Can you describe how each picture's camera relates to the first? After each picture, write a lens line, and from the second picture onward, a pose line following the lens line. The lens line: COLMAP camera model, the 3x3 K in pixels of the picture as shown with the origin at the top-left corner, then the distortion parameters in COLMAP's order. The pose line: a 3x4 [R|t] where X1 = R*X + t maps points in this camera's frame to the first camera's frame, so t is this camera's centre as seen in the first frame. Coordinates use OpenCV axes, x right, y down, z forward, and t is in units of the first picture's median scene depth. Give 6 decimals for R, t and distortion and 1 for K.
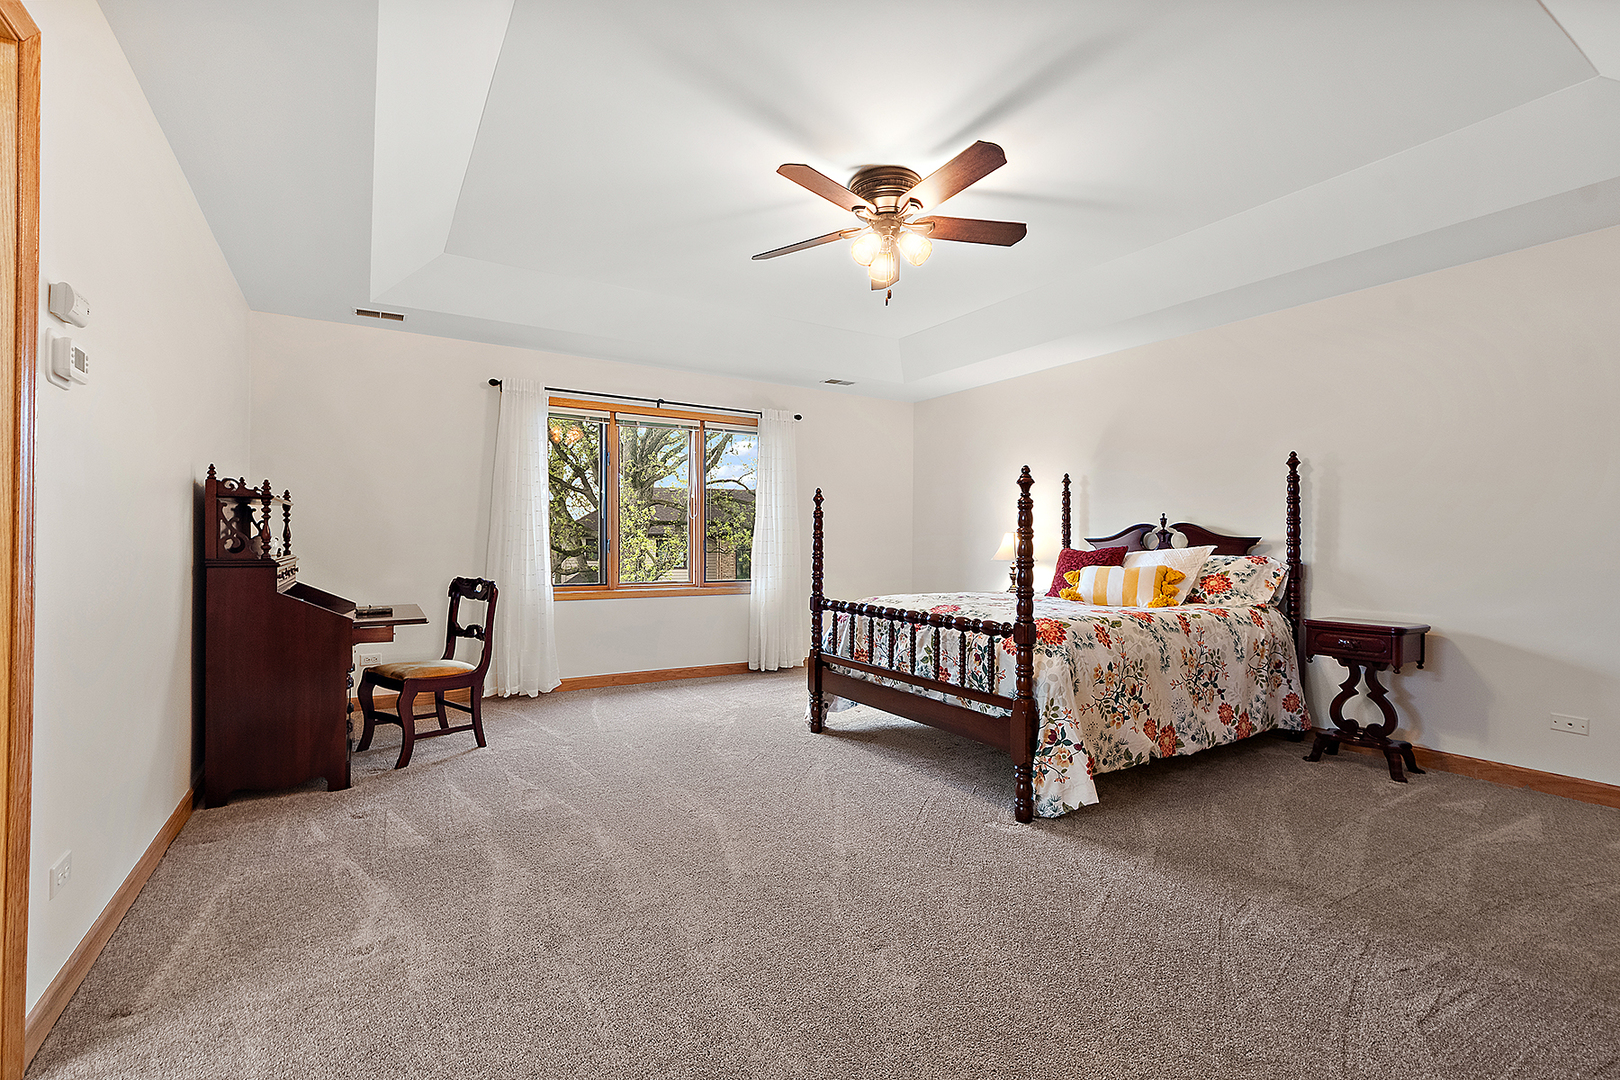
lens RADIAL K [[737.5, 0, 816.5], [0, 737.5, 544.4], [0, 0, 1]] dist [0.017451, -0.000141]
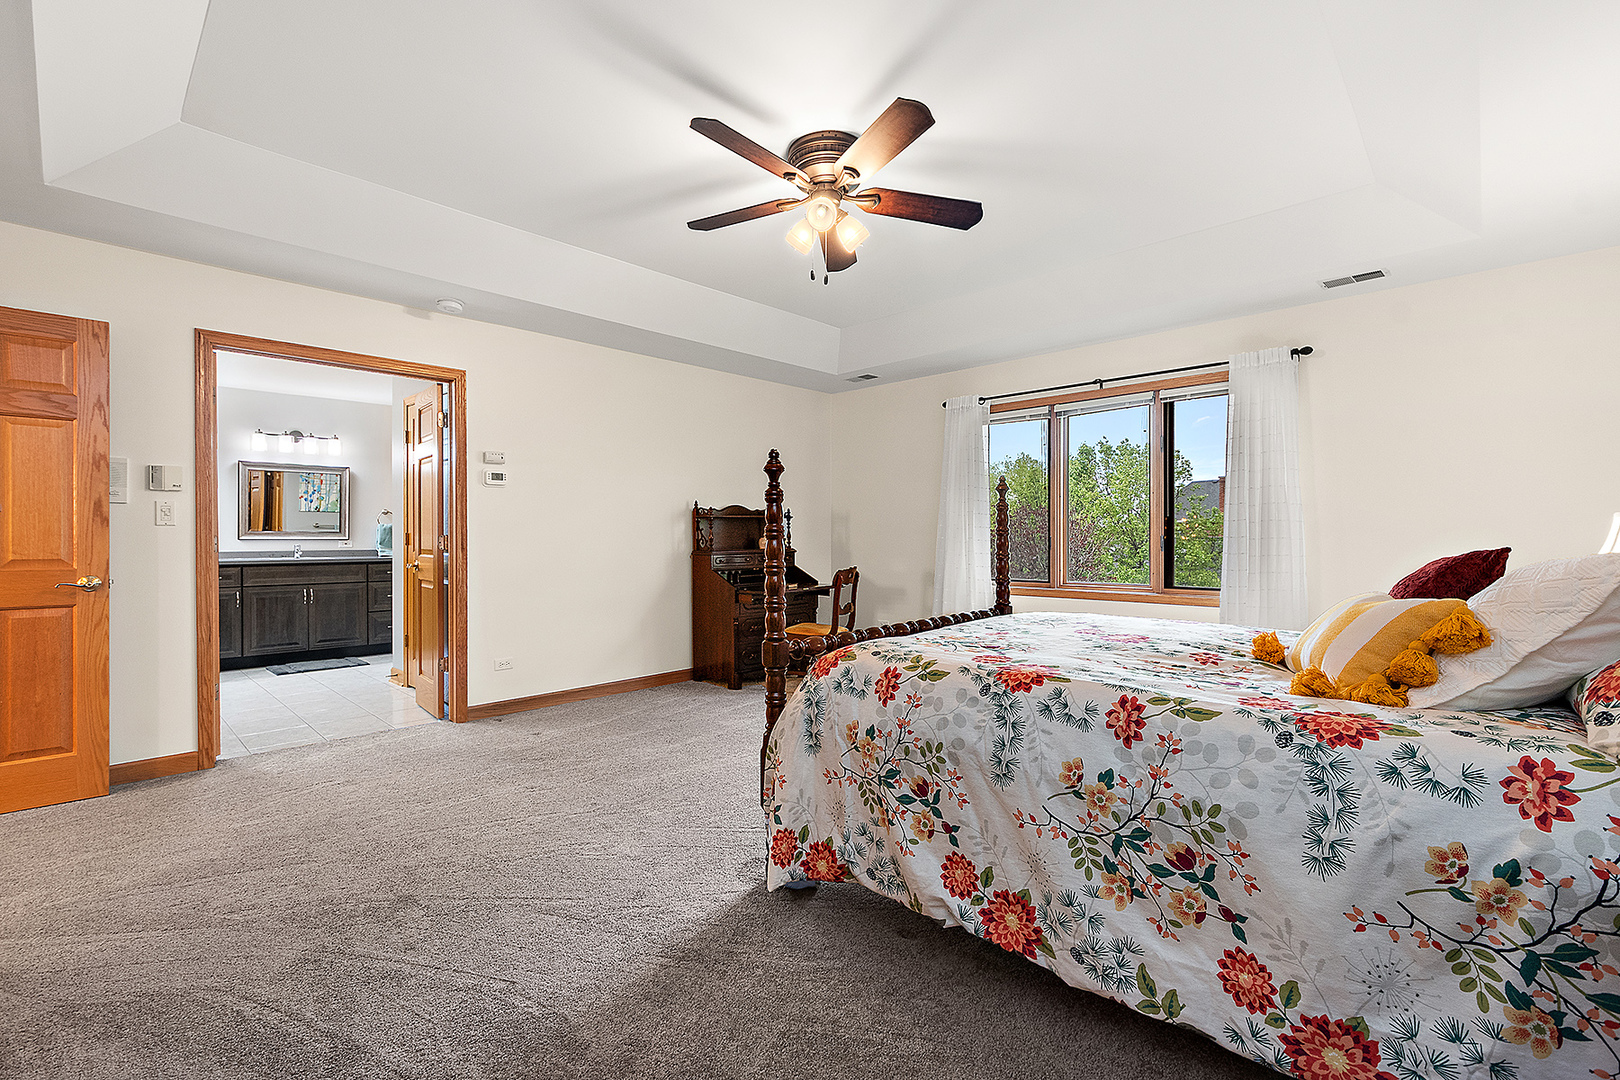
lens RADIAL K [[737.5, 0, 809.3], [0, 737.5, 540.5], [0, 0, 1]] dist [0.017451, -0.000141]
pose [[0.229695, 0.000864, -0.973262, 0.931779], [0.003381, 0.999993, 0.001685, -0.005924], [0.973257, -0.003678, 0.229691, 0.724297]]
